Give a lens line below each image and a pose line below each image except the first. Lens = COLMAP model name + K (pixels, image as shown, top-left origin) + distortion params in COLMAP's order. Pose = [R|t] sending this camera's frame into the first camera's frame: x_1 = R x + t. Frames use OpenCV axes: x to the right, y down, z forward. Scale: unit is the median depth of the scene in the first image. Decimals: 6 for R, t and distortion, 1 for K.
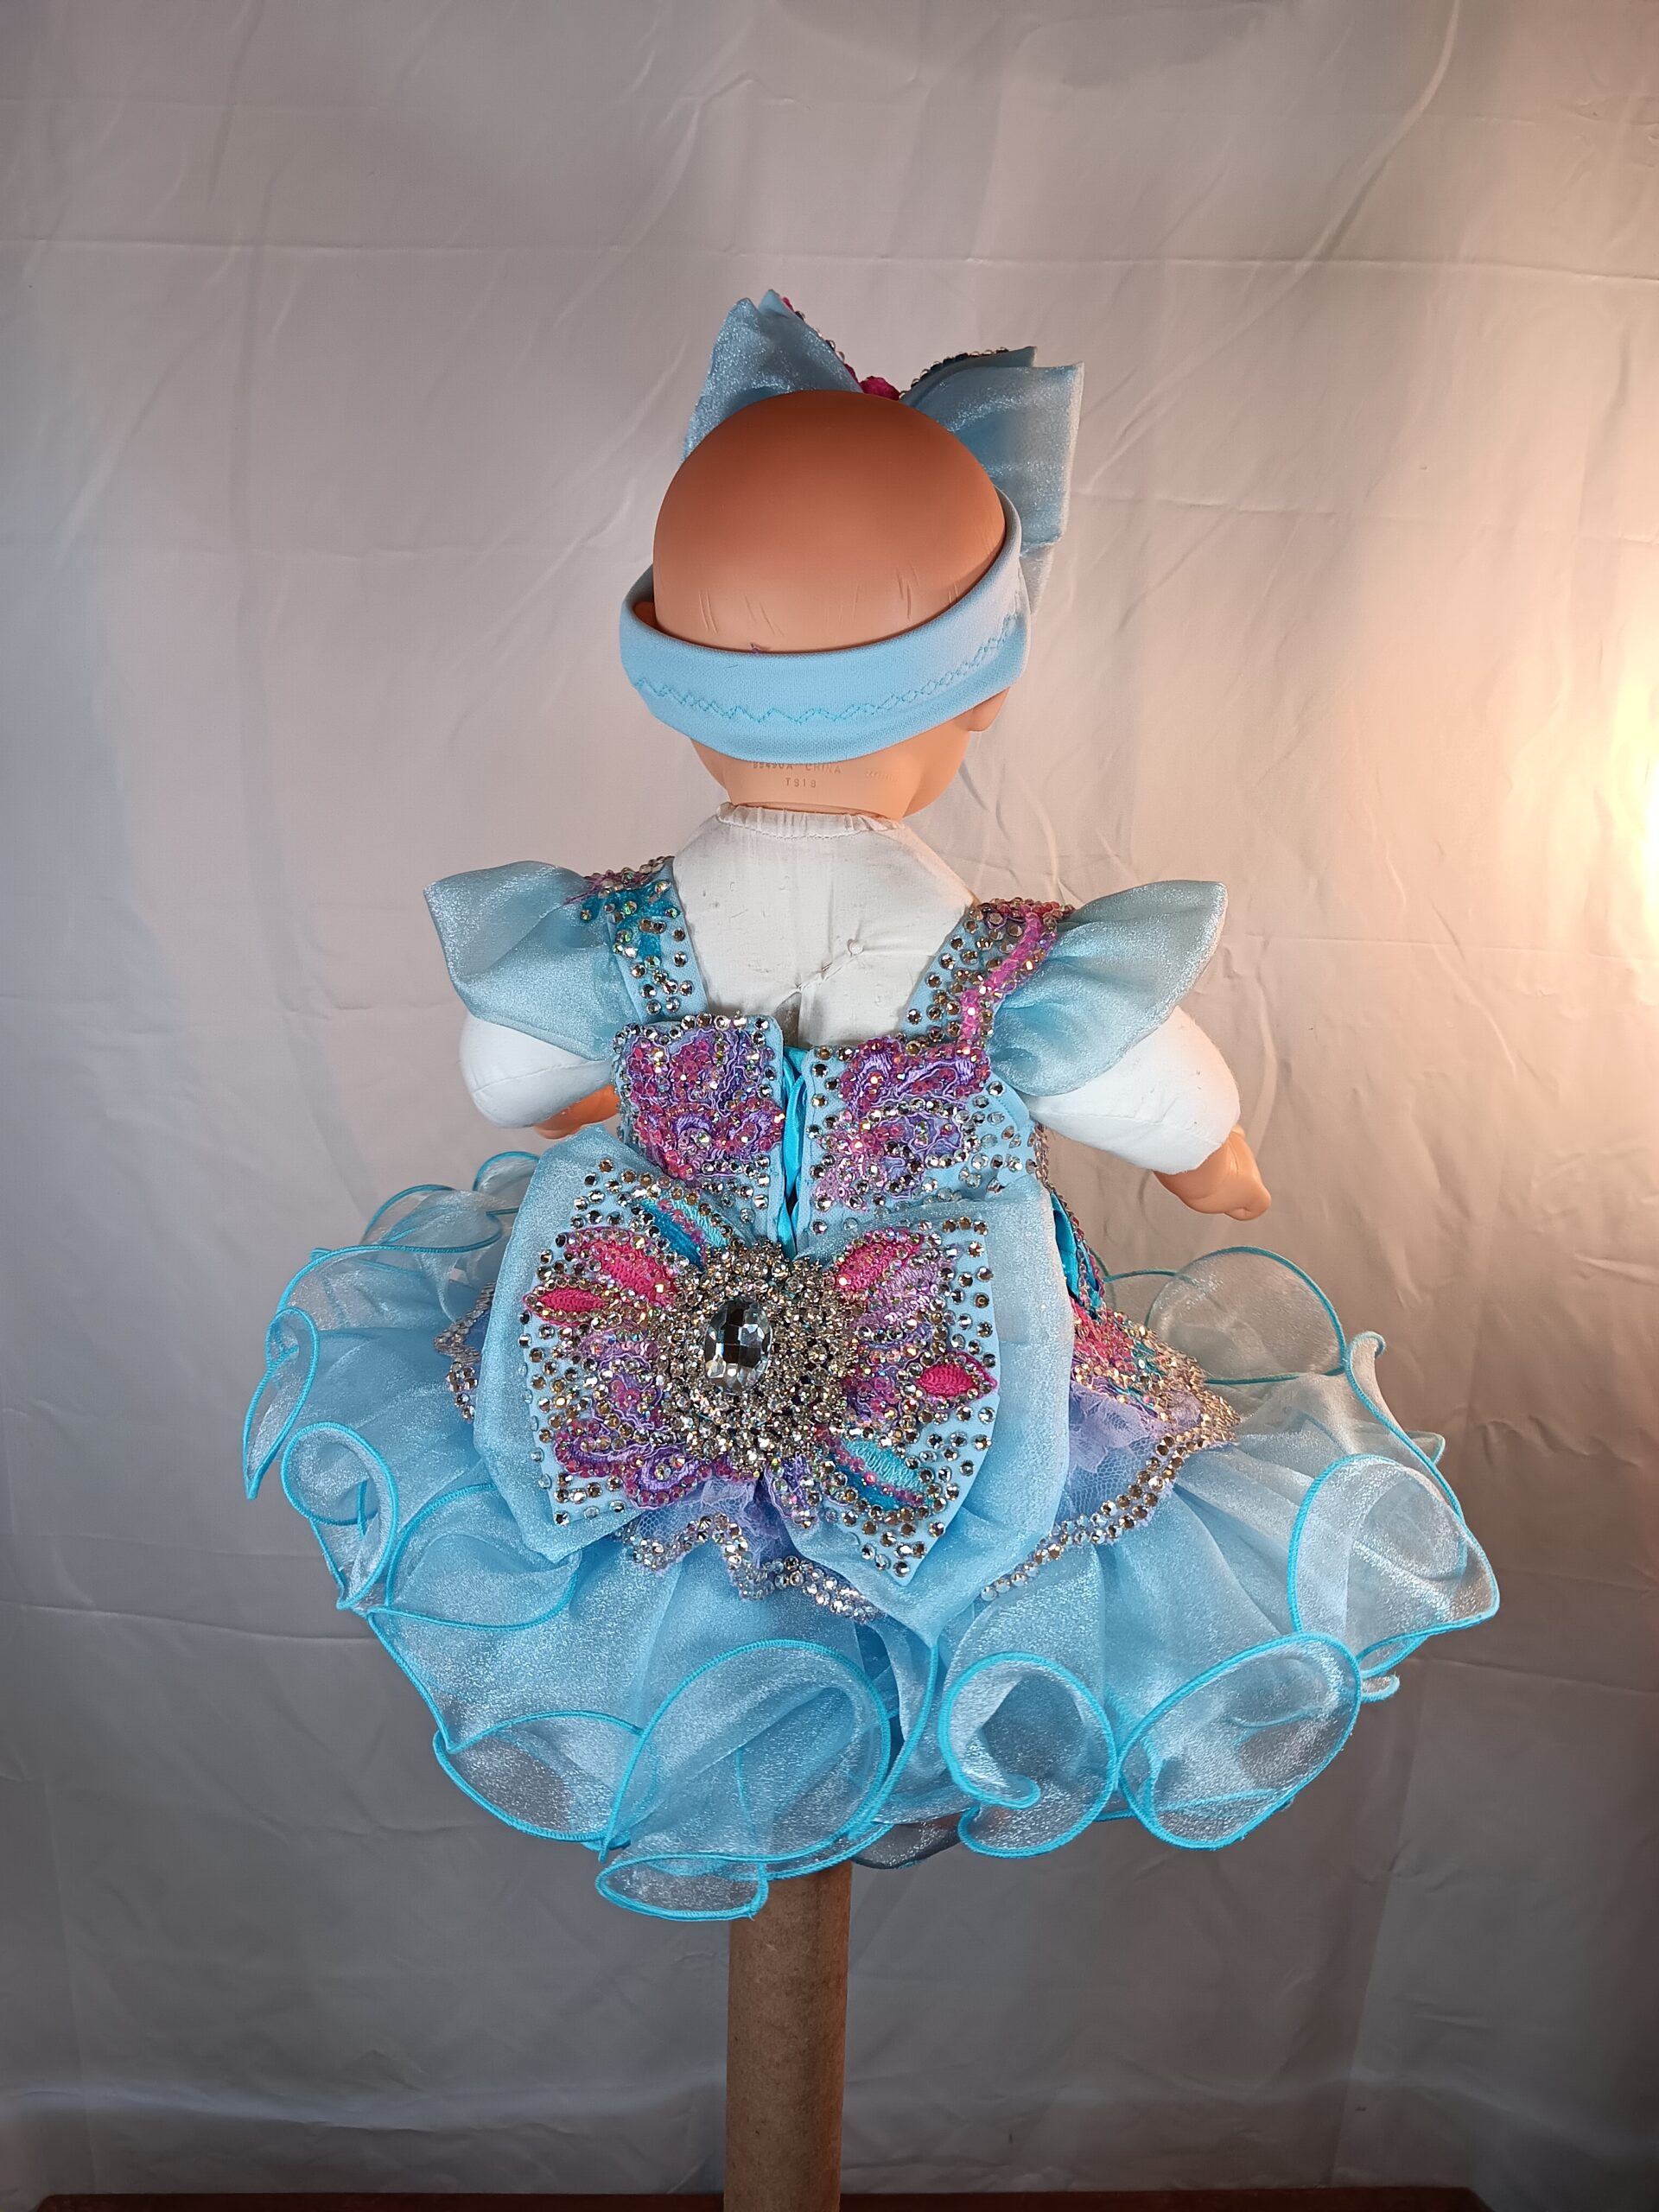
lens RADIAL K [[1768.1, 0, 829.5], [0, 1768.1, 1106.0], [0, 0, 1]] dist [0.030391, -0.000705]
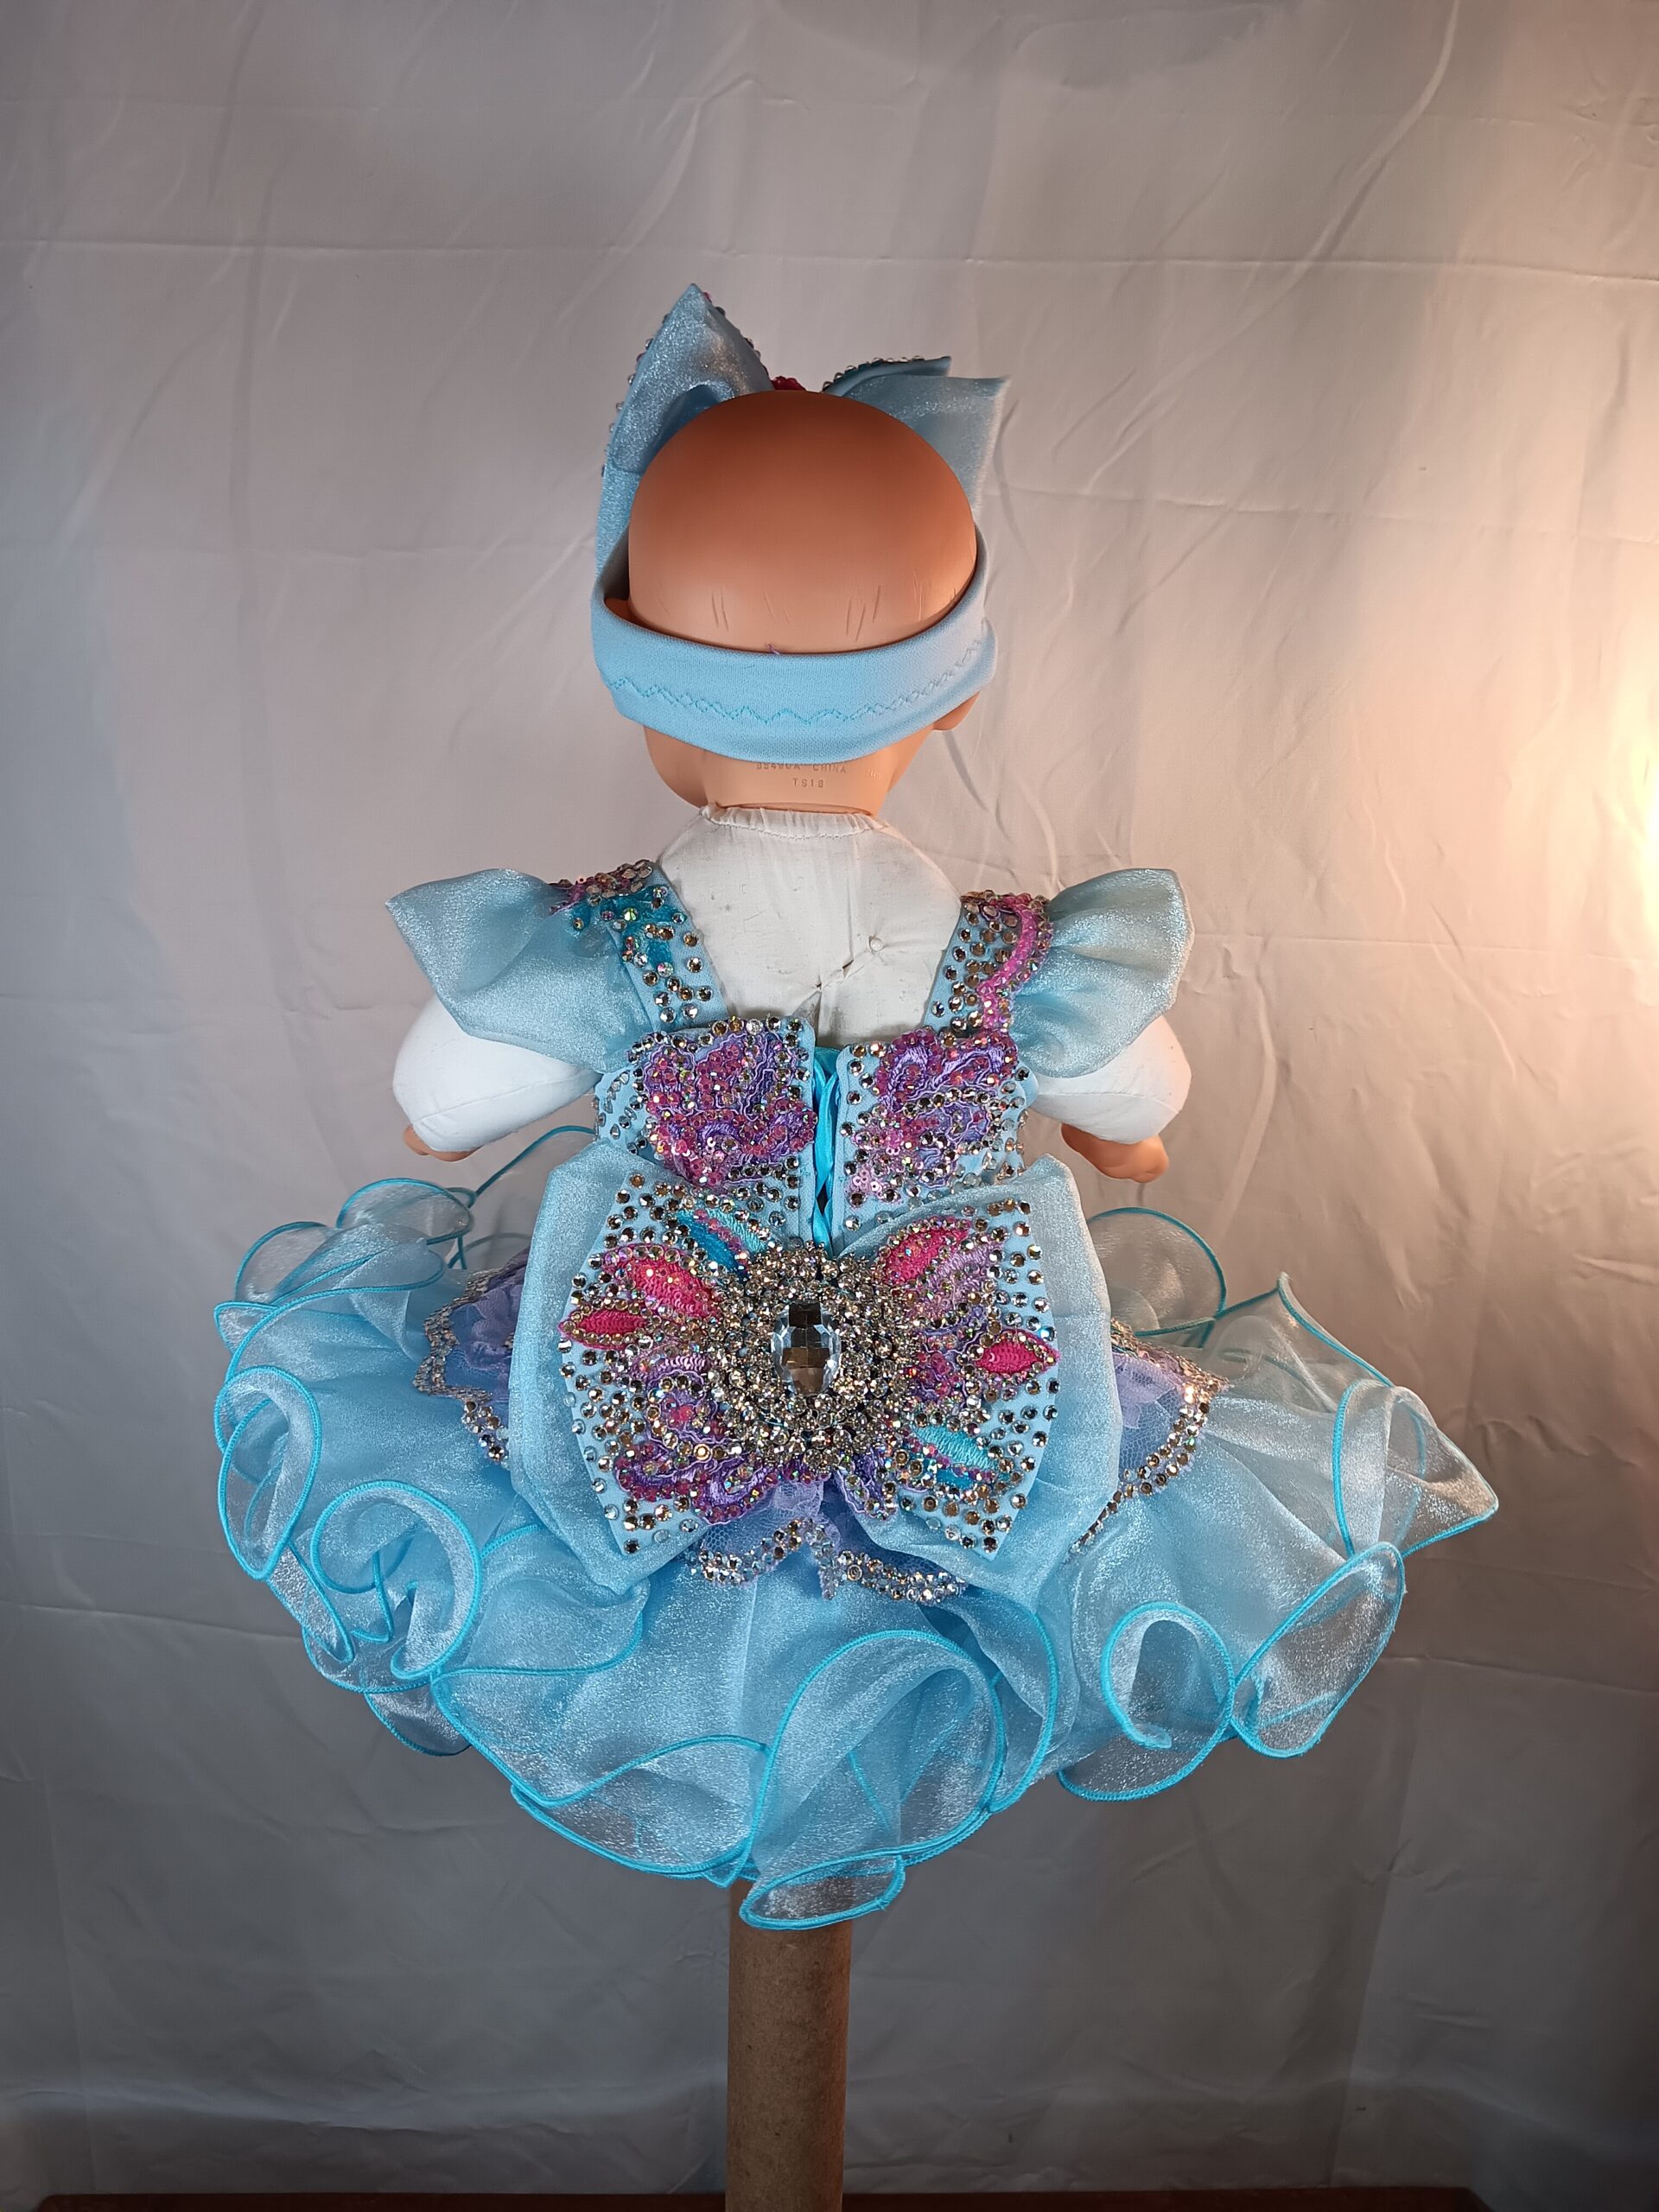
lens RADIAL K [[1768.1, 0, 829.5], [0, 1768.1, 1106.0], [0, 0, 1]] dist [0.030391, -0.000705]
pose [[0.949322, -0.072196, 0.305902, -0.324630], [0.070496, 0.997374, 0.016618, -0.015900], [-0.306298, 0.005789, 0.951918, 0.042971]]
